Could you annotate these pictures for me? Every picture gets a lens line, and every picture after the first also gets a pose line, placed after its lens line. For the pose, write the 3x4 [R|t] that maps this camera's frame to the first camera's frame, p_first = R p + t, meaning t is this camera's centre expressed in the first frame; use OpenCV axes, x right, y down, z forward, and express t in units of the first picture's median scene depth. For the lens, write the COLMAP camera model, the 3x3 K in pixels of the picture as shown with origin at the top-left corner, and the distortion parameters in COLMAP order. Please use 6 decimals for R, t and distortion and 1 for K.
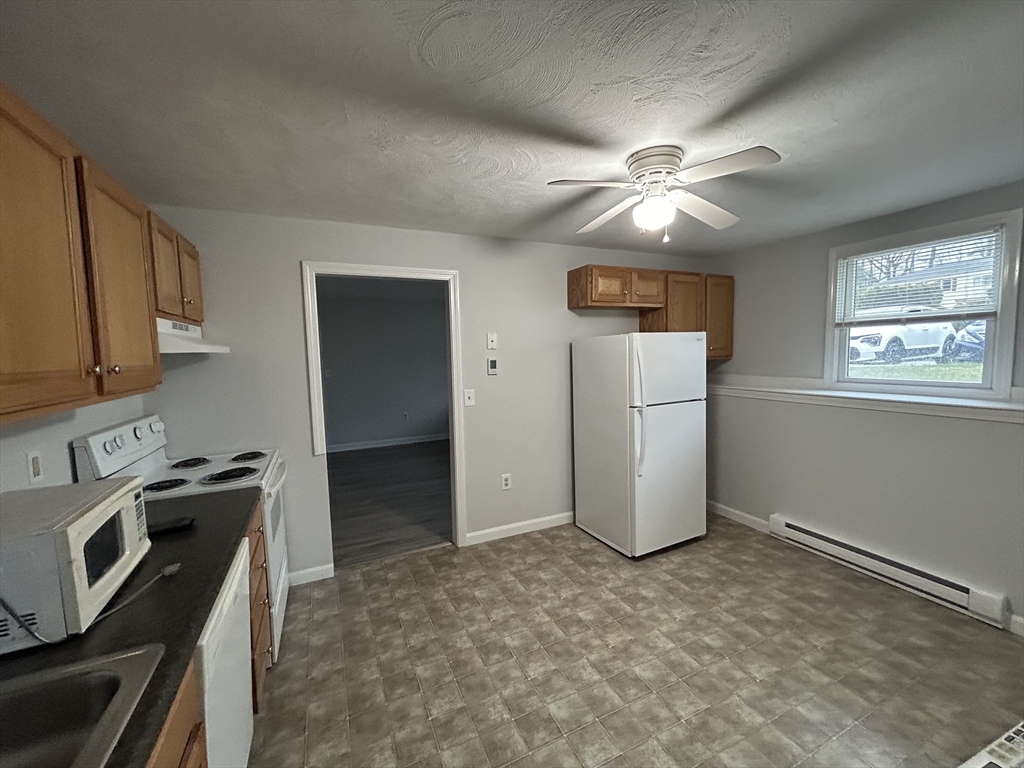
lens RADIAL K [[412.8, 0, 512.0], [0, 412.8, 384.0], [0, 0, 1]] dist [0.001058, 0.000286]
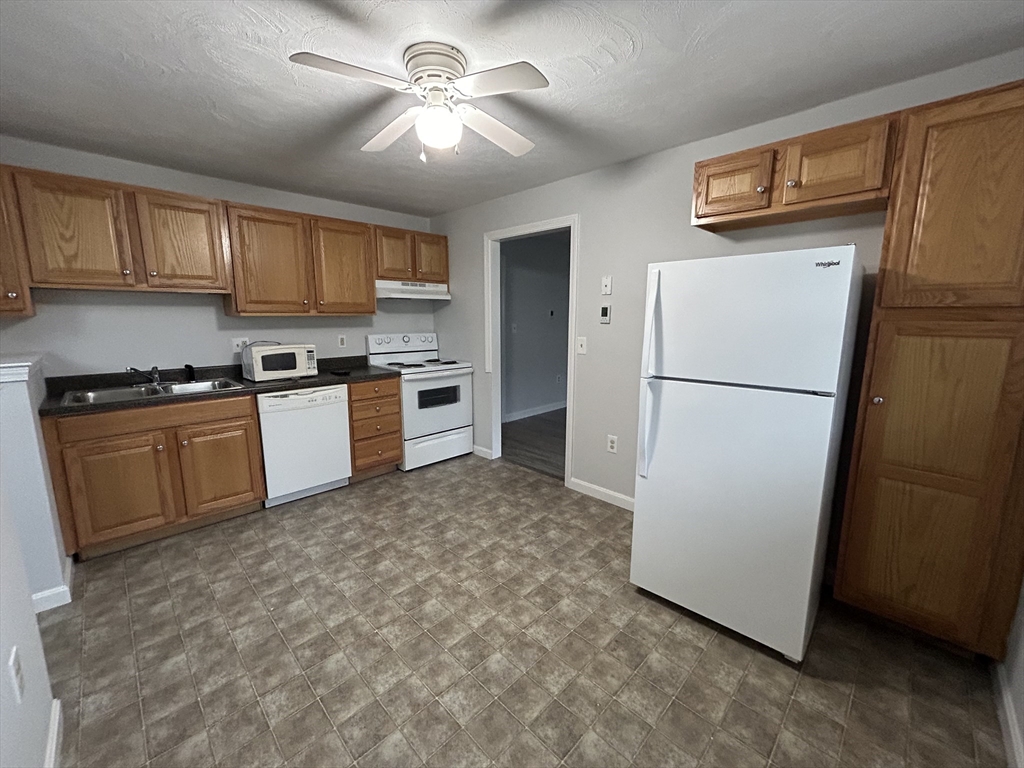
lens RADIAL K [[412.8, 0, 512.0], [0, 412.8, 384.0], [0, 0, 1]] dist [0.001058, 0.000286]
pose [[0.346384, 0.179086, -0.920840, 0.881512], [-0.084570, 0.983573, 0.159474, -0.022595], [0.934273, 0.022636, 0.355840, 0.572964]]
